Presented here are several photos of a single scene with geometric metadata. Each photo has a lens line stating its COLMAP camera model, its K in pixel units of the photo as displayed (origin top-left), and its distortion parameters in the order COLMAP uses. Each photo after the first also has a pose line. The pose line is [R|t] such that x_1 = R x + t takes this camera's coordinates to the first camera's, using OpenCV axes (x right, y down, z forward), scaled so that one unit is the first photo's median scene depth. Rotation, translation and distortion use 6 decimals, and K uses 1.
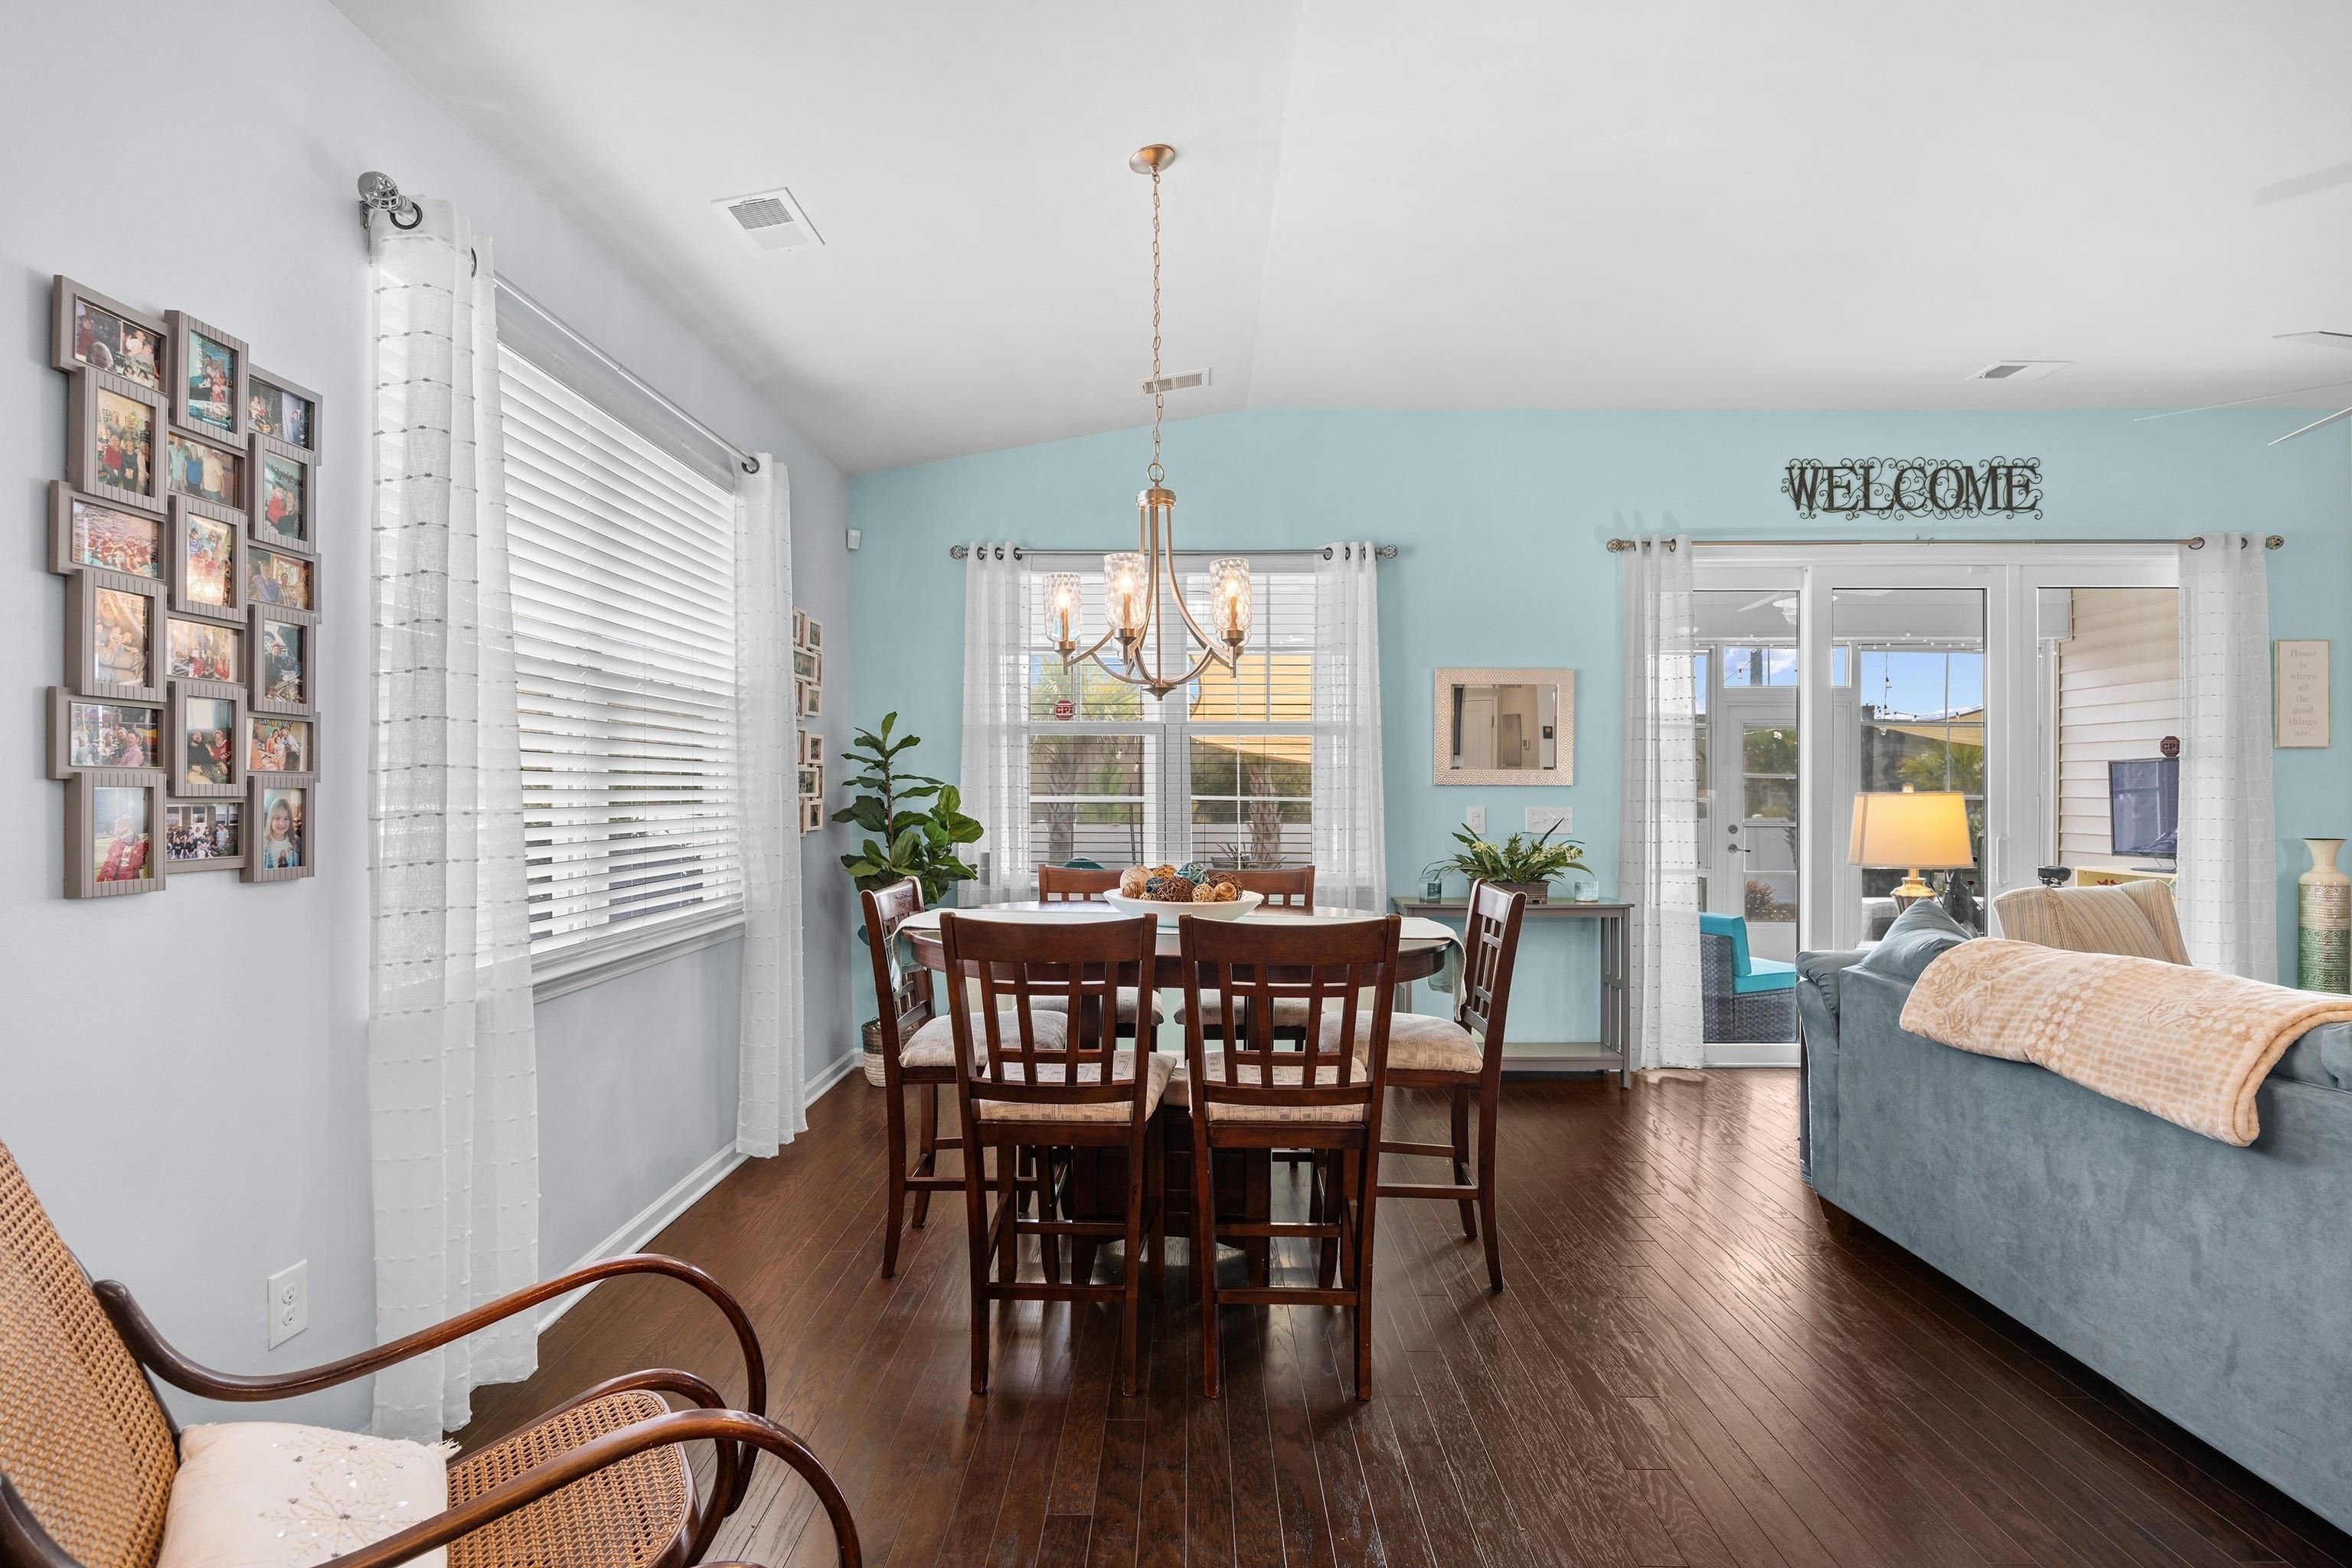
lens RADIAL K [[1087.4, 0, 1176.1], [0, 1087.4, 801.0], [0, 0, 1]] dist [-0.016377, 0.000282]
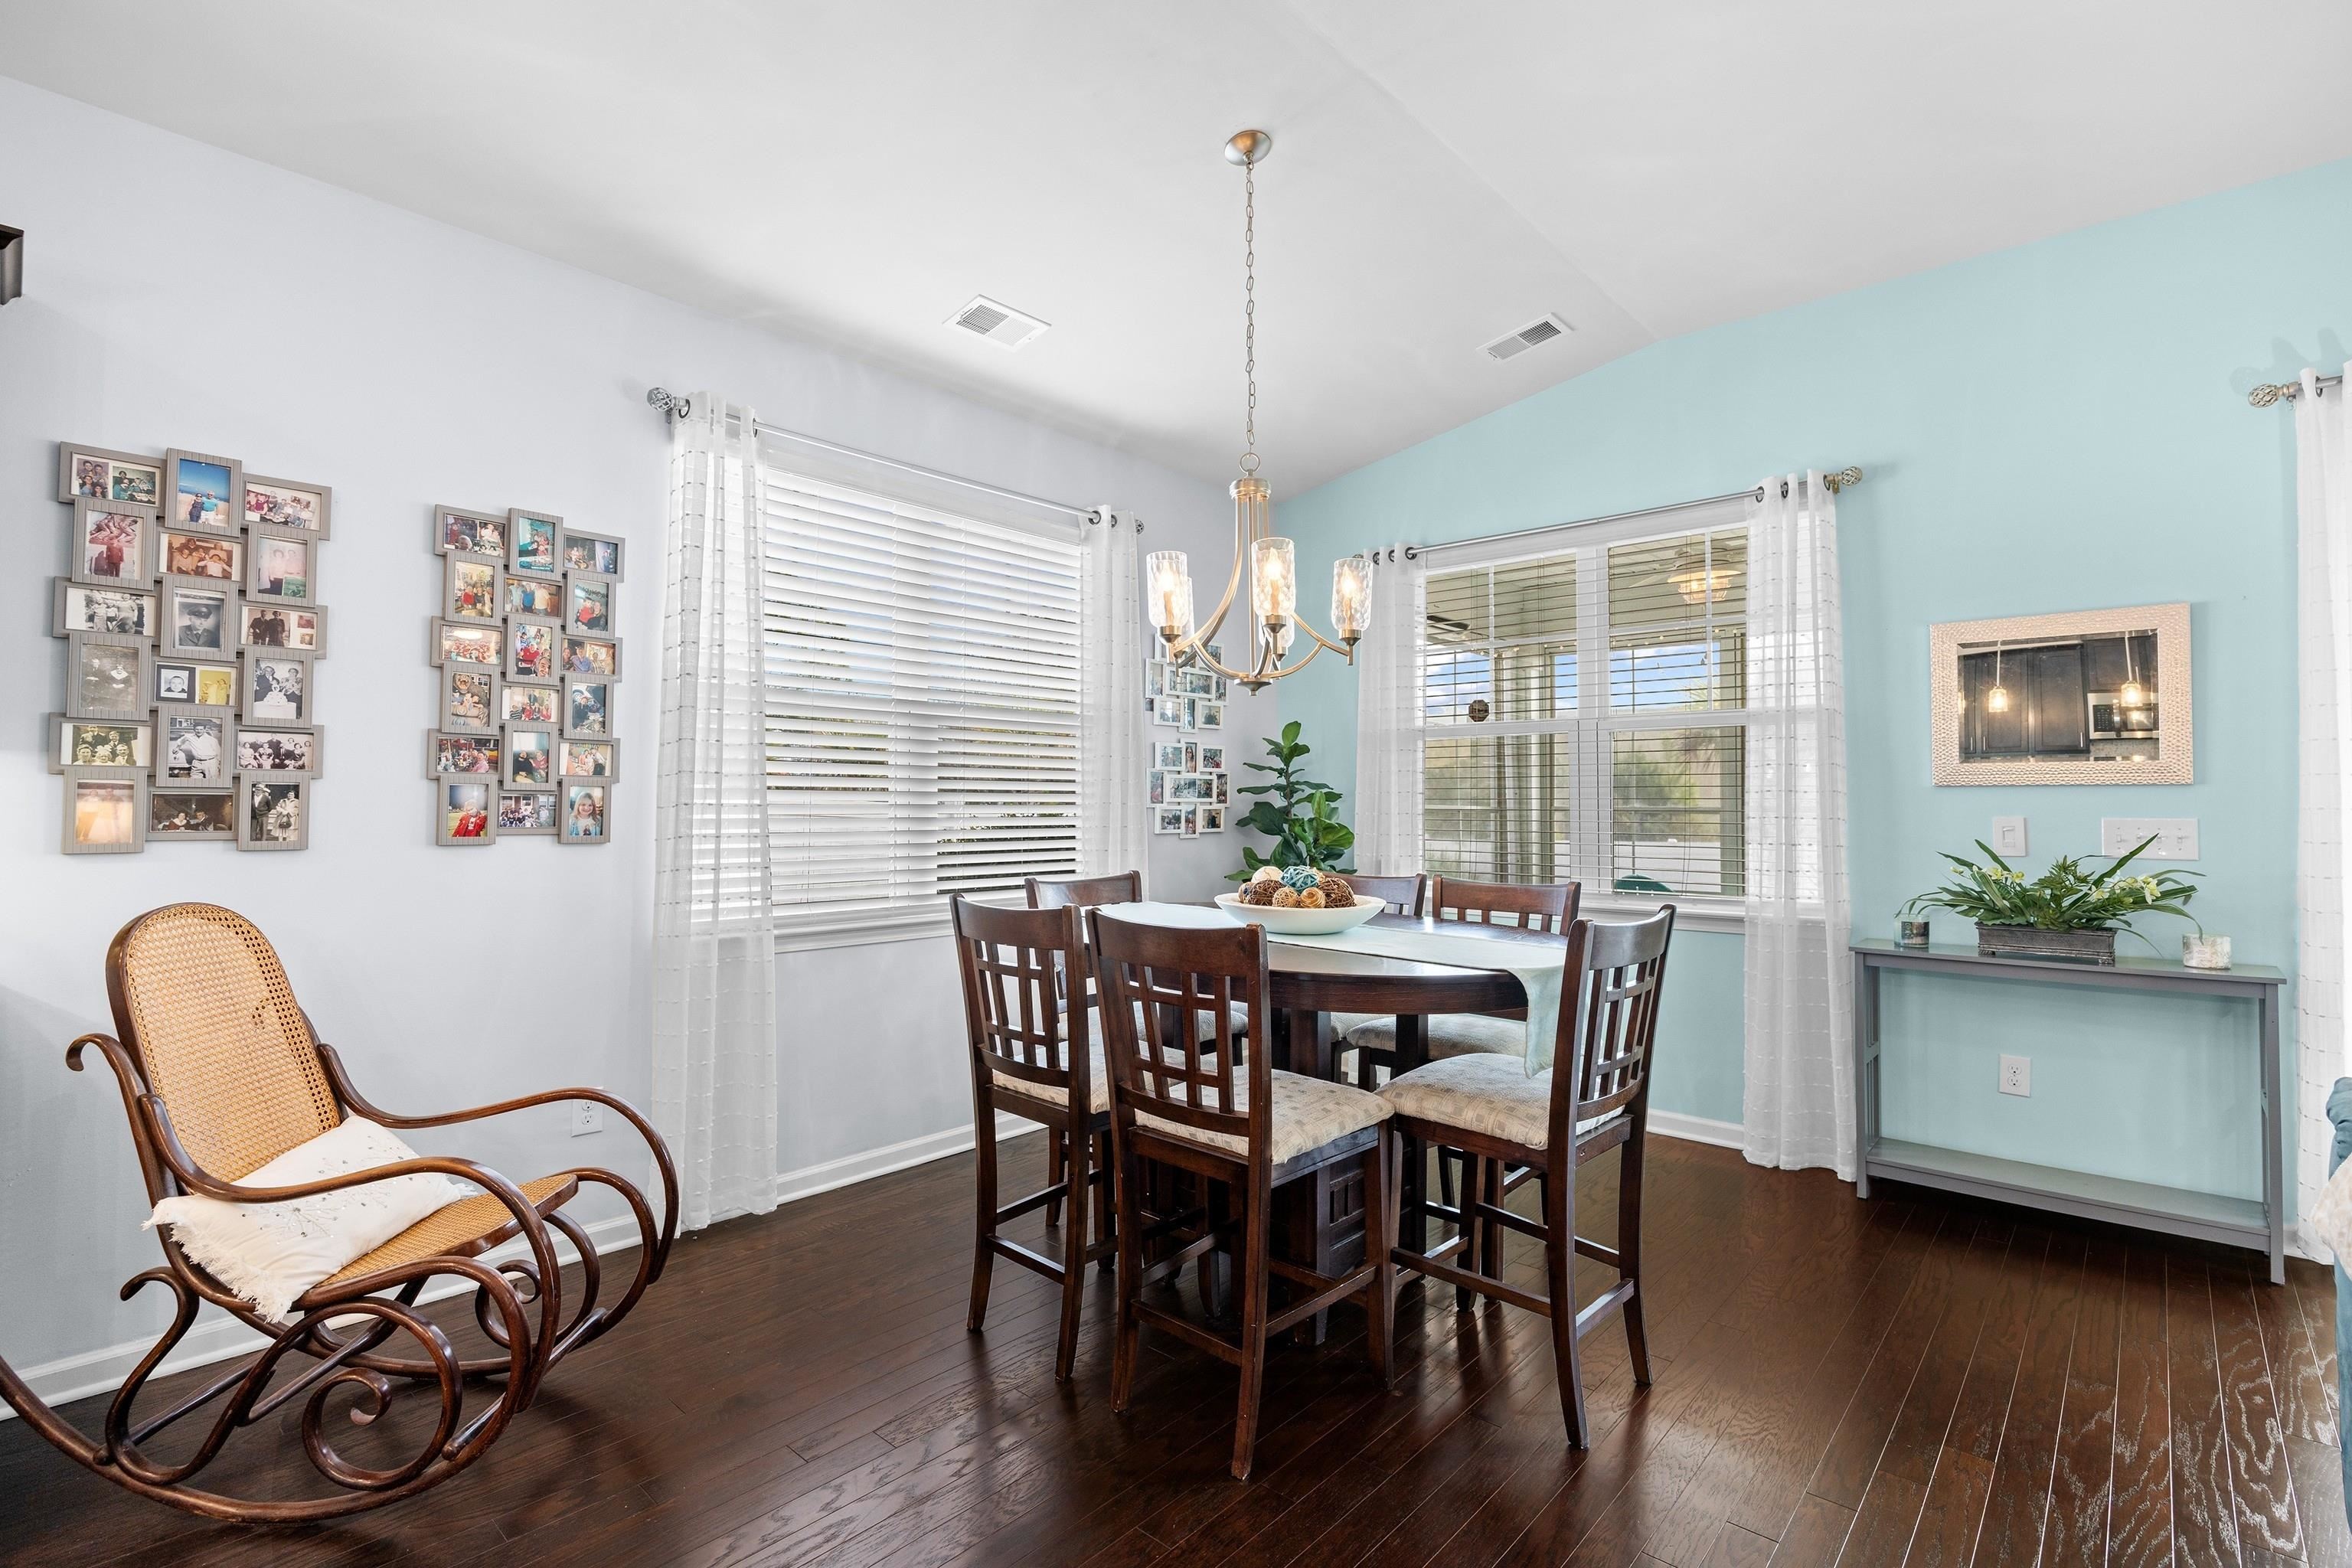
lens RADIAL K [[1075.5, 0, 1176.0], [0, 1075.5, 784.0], [0, 0, 1]] dist [-0.016196, 0.000043]
pose [[0.750820, -0.011771, -0.660402, 0.819562], [-0.008932, 0.999569, -0.027971, 0.020253], [0.660447, 0.026900, 0.750391, 0.350526]]
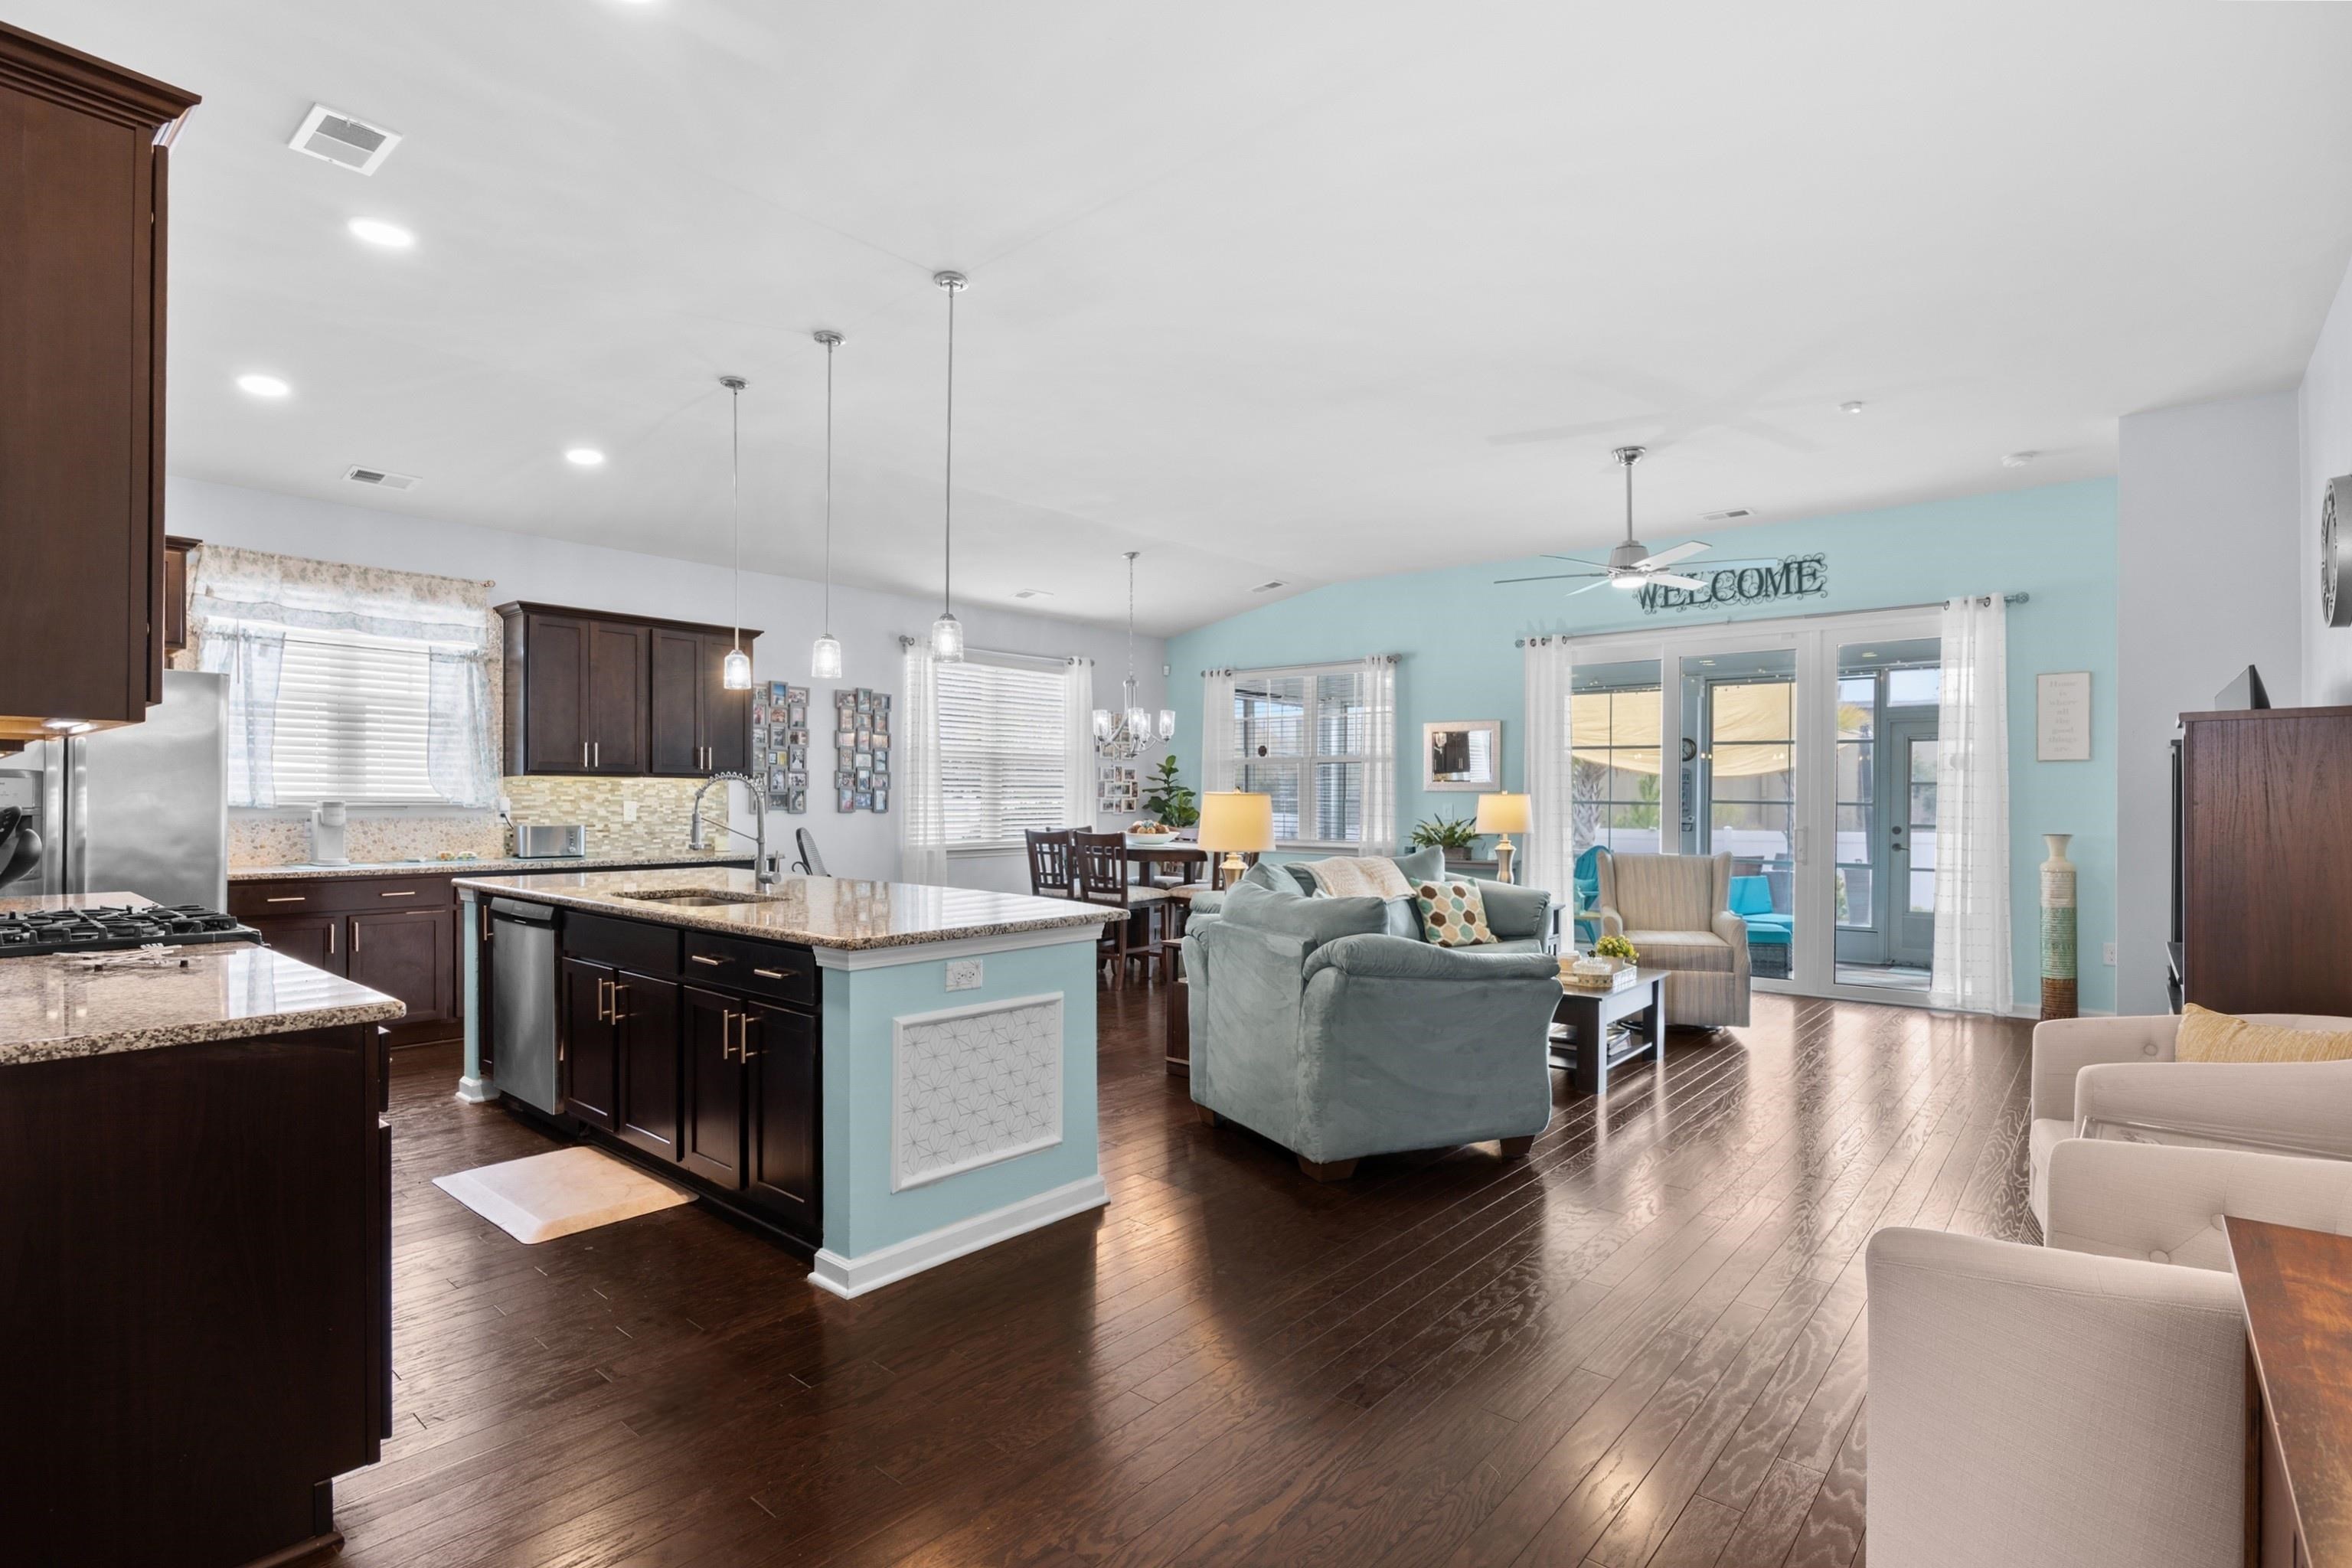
lens RADIAL K [[1136.9, 0, 1176.0], [0, 1136.9, 784.0], [0, 0, 1]] dist [-0.018997, -0.000047]
pose [[0.770818, -0.003608, -0.637046, 2.690698], [-0.010915, 0.999762, -0.018869, 0.030552], [0.636962, 0.021498, 0.770595, -1.573909]]
